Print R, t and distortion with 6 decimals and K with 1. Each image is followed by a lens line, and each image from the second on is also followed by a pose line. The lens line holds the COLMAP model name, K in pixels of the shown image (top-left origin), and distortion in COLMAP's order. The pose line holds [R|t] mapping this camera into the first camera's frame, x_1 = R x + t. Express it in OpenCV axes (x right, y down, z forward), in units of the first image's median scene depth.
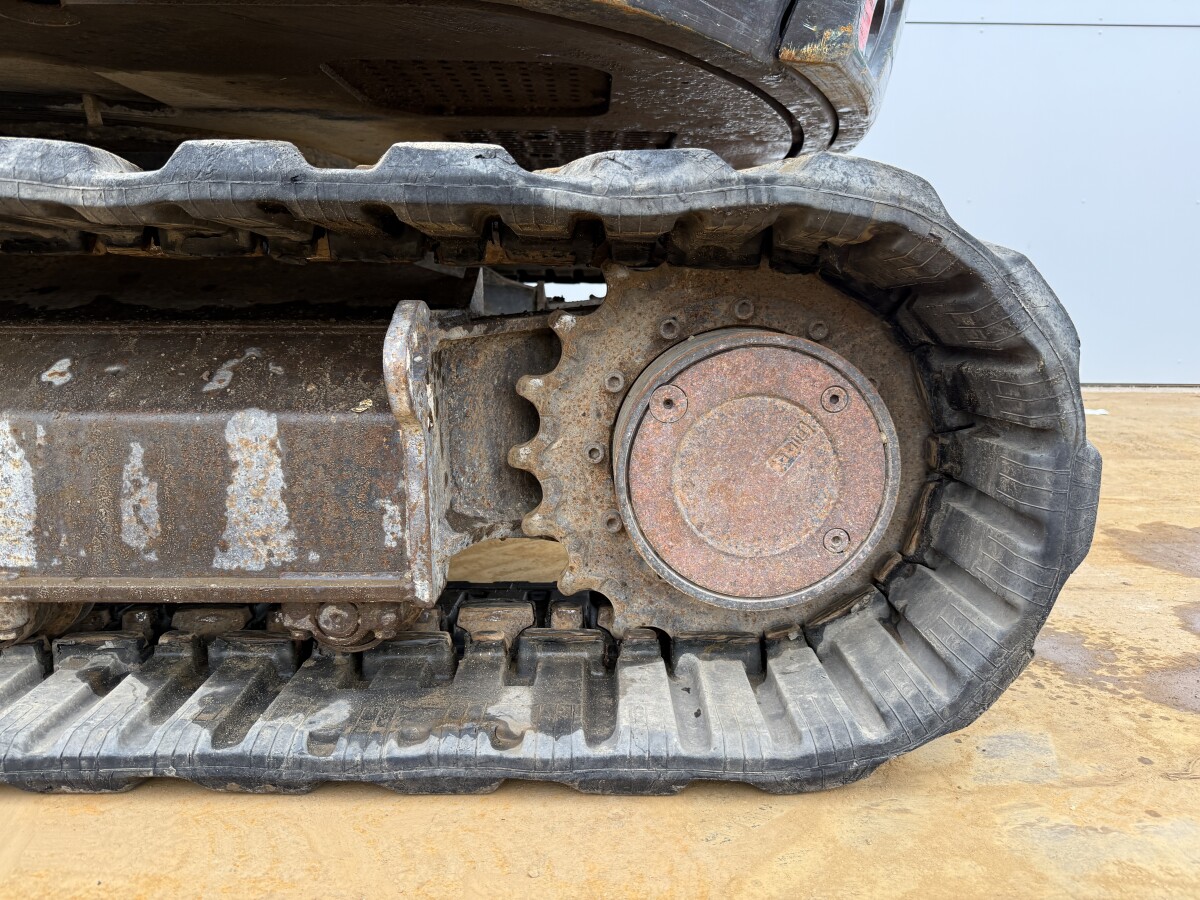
lens RADIAL K [[836.9, 0, 599.9], [0, 836.9, 447.7], [0, 0, 1]] dist [0.041737, -0.056020]
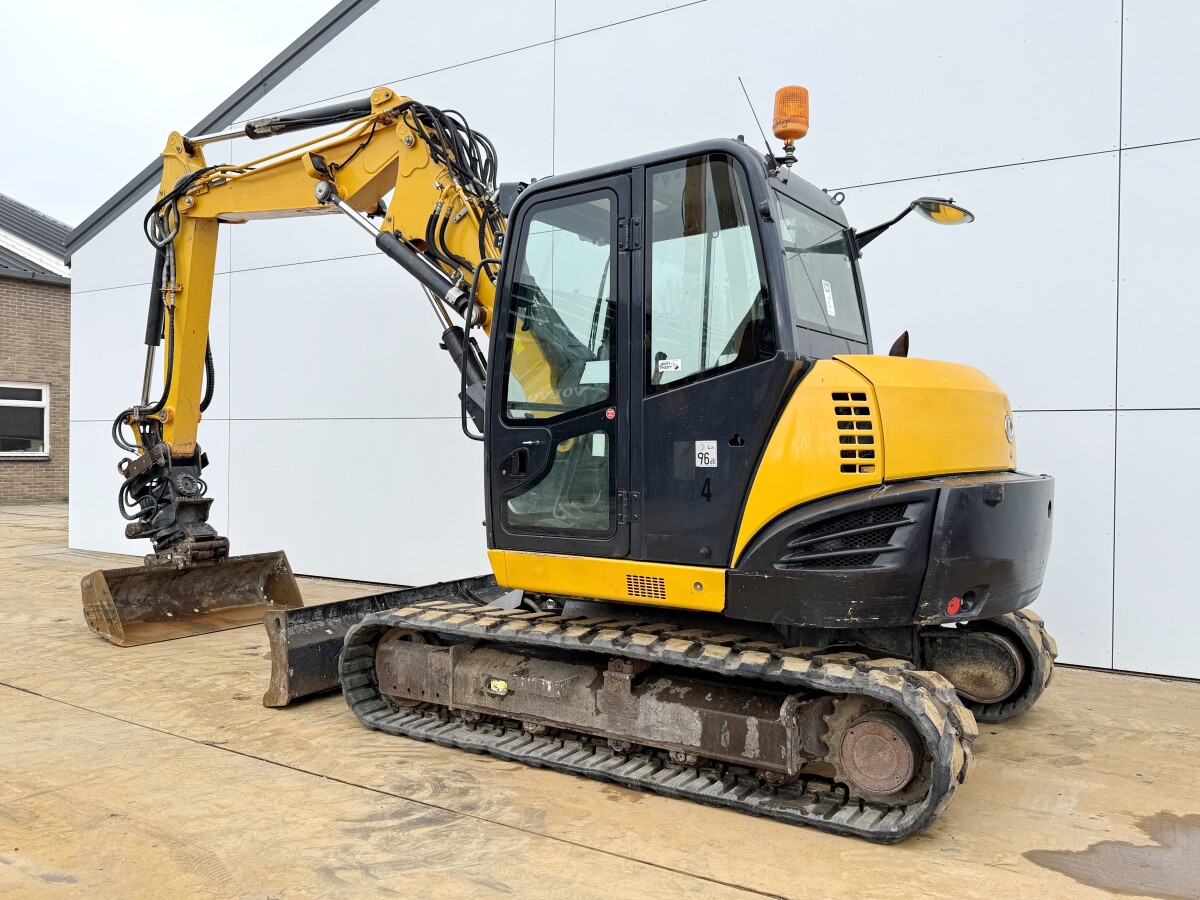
lens RADIAL K [[984.7, 0, 609.3], [0, 984.7, 449.6], [0, 0, 1]] dist [0.074963, -0.126263]
pose [[0.844918, 0.007337, -0.534846, 1.508403], [-0.099764, 0.984522, -0.144096, -0.542521], [0.525510, 0.175108, 0.832572, -3.475102]]
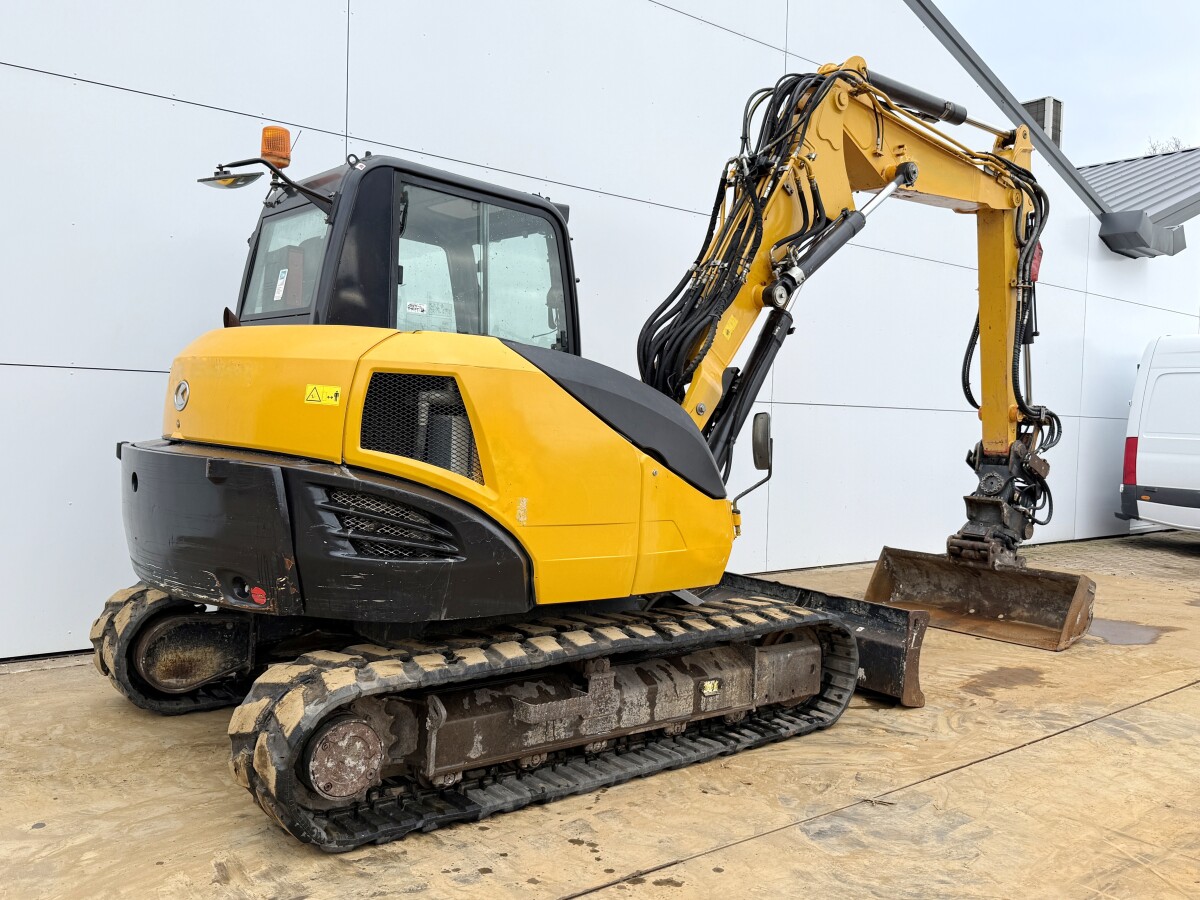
lens RADIAL K [[1023.2, 0, 616.9], [0, 1023.2, 435.9], [0, 0, 1]] dist [0.099599, -0.181590]
pose [[0.757449, 0.010661, 0.652808, -8.044392], [0.079605, 0.990899, -0.108548, -0.776307], [-0.648024, 0.134187, 0.749706, -2.885932]]
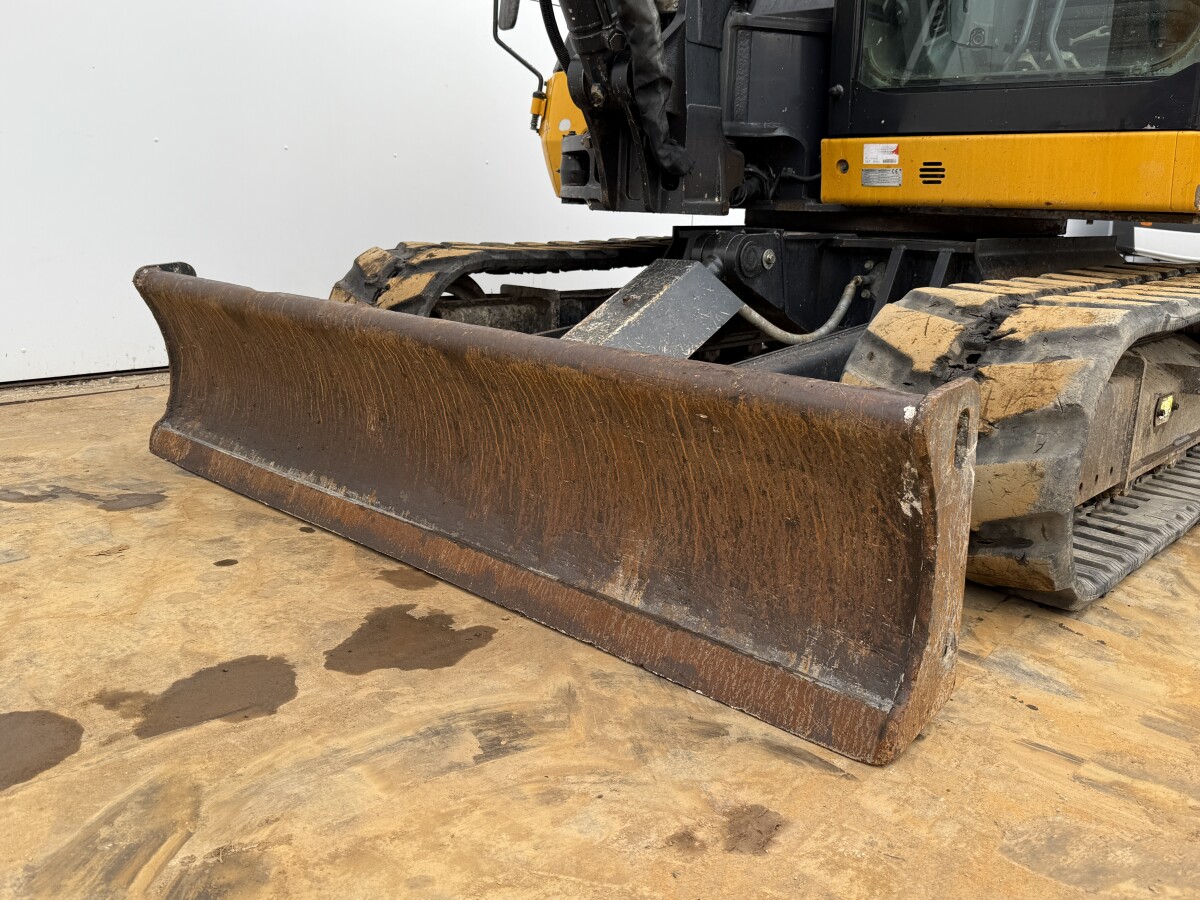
lens RADIAL K [[1012.8, 0, 606.6], [0, 1012.8, 450.8], [0, 0, 1]] dist [0.050951, -0.072877]
pose [[0.677503, -0.158809, 0.718171, -5.186149], [0.100931, 0.987249, 0.123095, -0.381983], [-0.728562, -0.010912, 0.684893, 0.152337]]
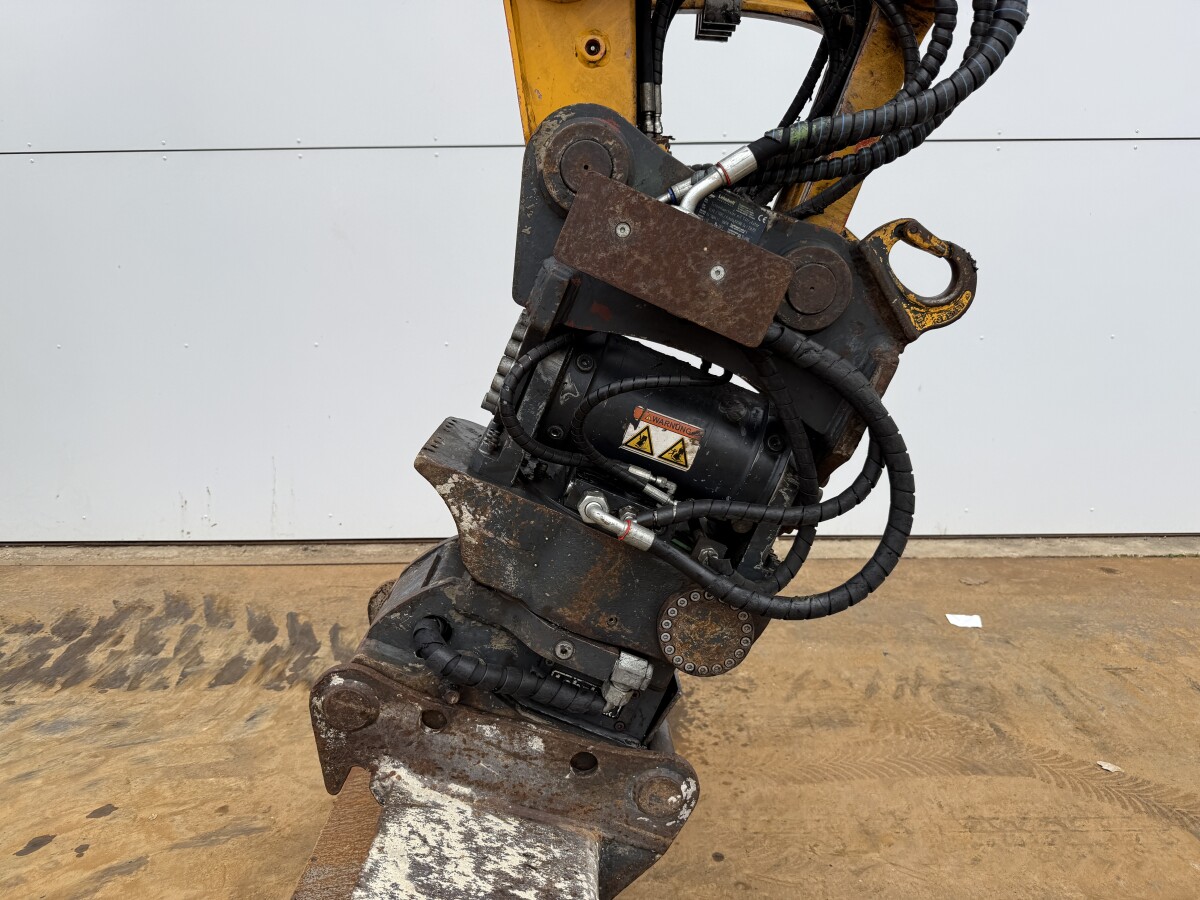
lens RADIAL K [[836.9, 0, 594.8], [0, 836.9, 457.7], [0, 0, 1]] dist [0.041737, -0.056020]
pose [[0.999902, -0.013350, -0.004302, 0.803342], [0.013539, 0.998790, 0.047286, -0.999060], [0.003665, -0.047339, 0.998872, 0.502680]]
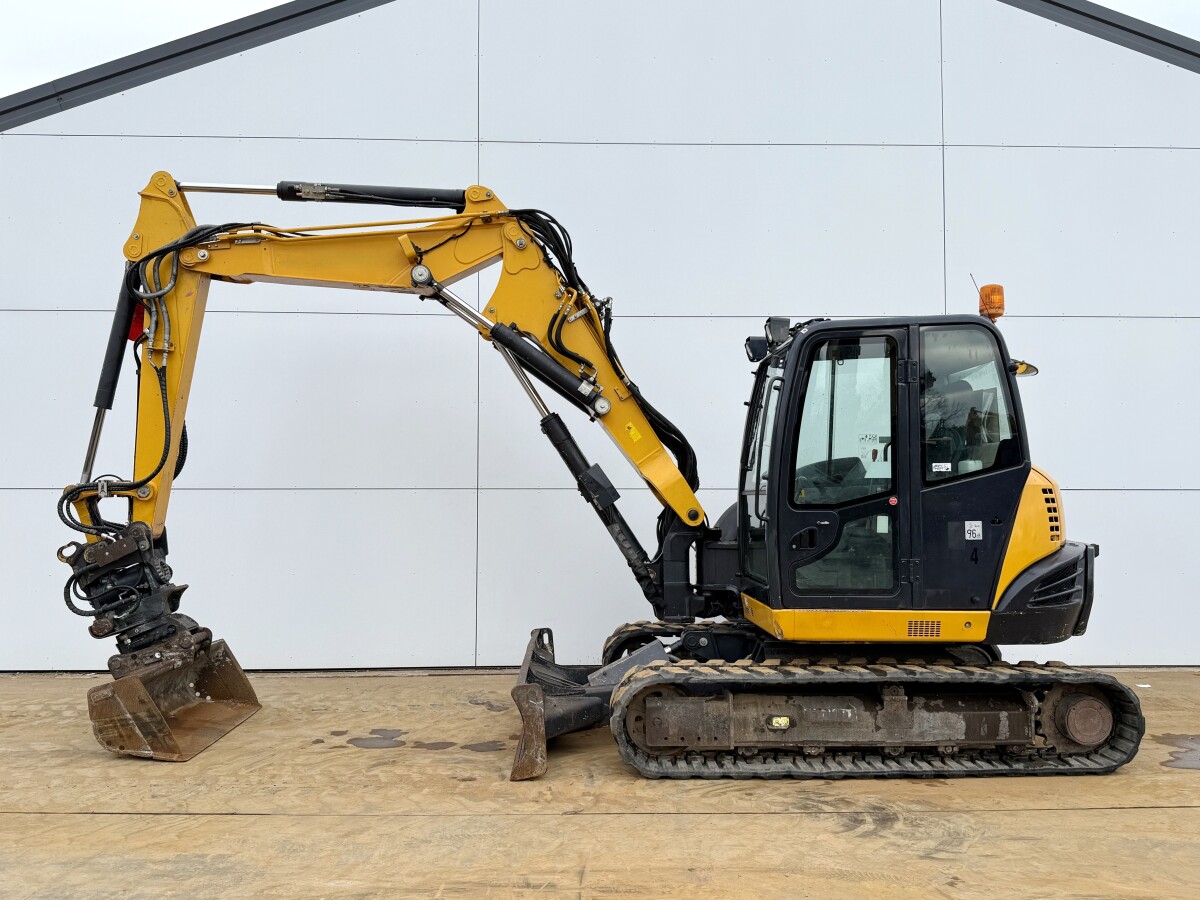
lens RADIAL K [[984.7, 0, 611.4], [0, 984.7, 450.6], [0, 0, 1]] dist [0.074963, -0.126263]
pose [[0.999149, 0.000414, 0.041237, -3.372174], [0.008789, 0.974839, -0.222735, -0.286597], [-0.040292, 0.222908, 0.974006, -5.958738]]
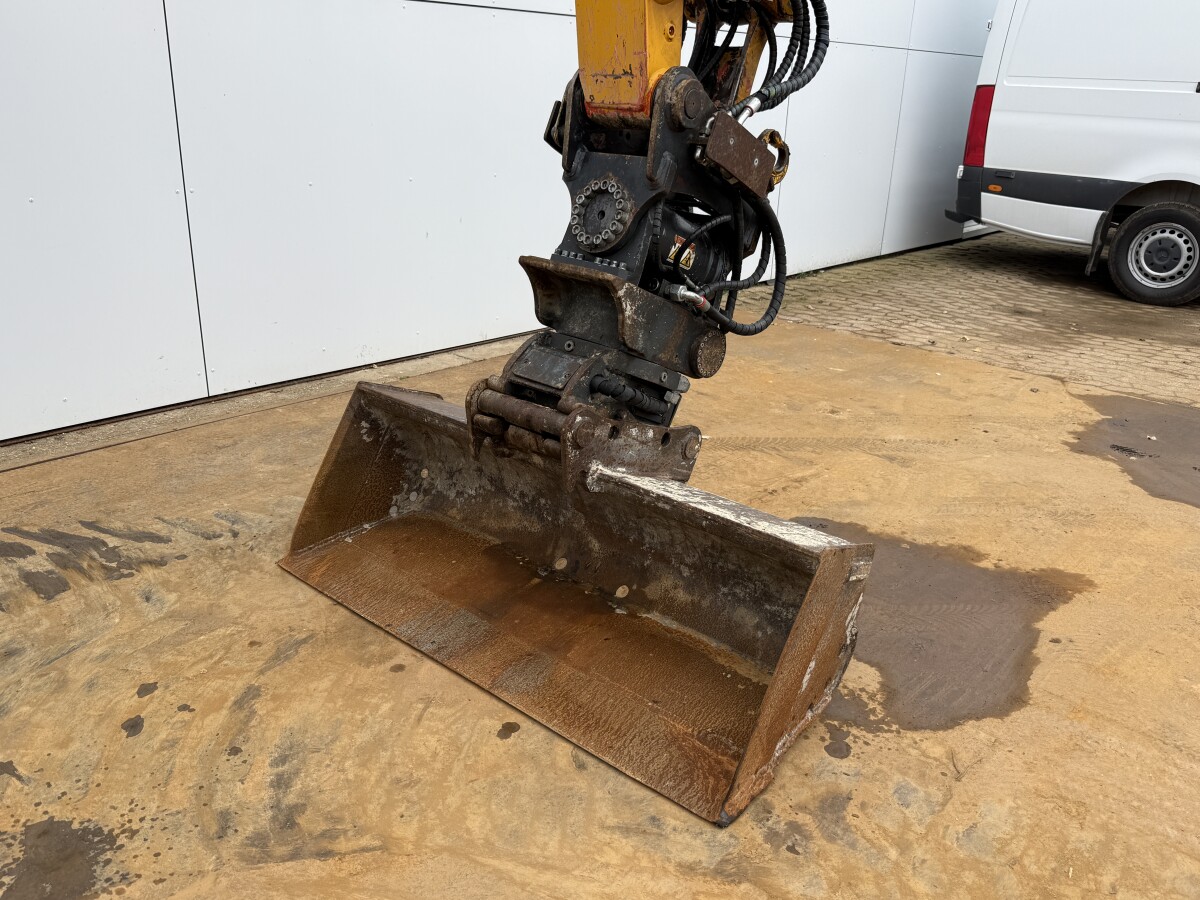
lens RADIAL K [[984.7, 0, 600.7], [0, 984.7, 453.8], [0, 0, 1]] dist [0.074963, -0.126263]
pose [[0.667162, -0.243793, 0.703889, -1.528047], [0.096927, 0.965306, 0.242466, -1.125141], [-0.738579, -0.093538, 0.667646, 0.024322]]
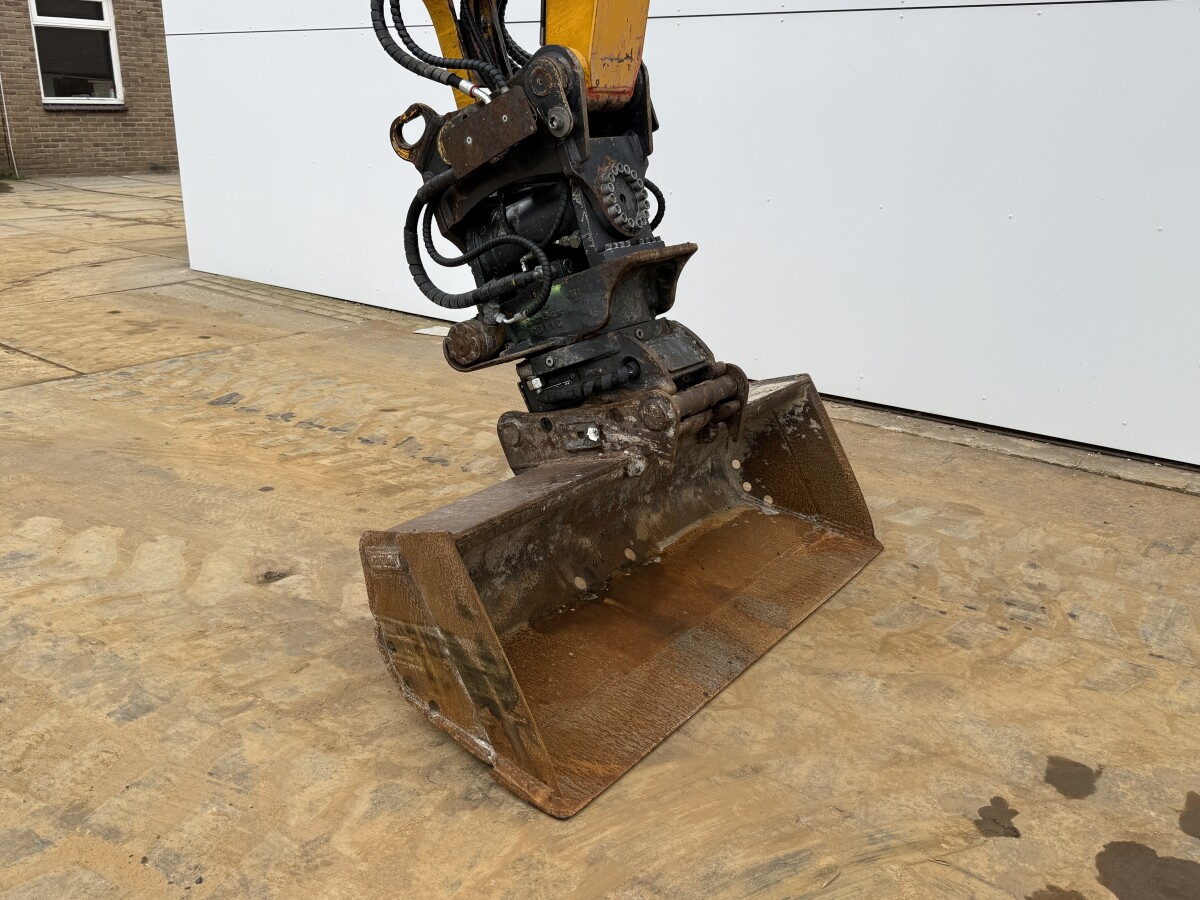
lens RADIAL K [[1023.2, 0, 605.8], [0, 1023.2, 453.4], [0, 0, 1]] dist [0.099599, -0.181590]
pose [[0.794792, 0.207951, -0.570142, -4.836081], [-0.120614, 0.974846, 0.187422, -0.989328], [0.594776, -0.080195, 0.799882, -0.313230]]
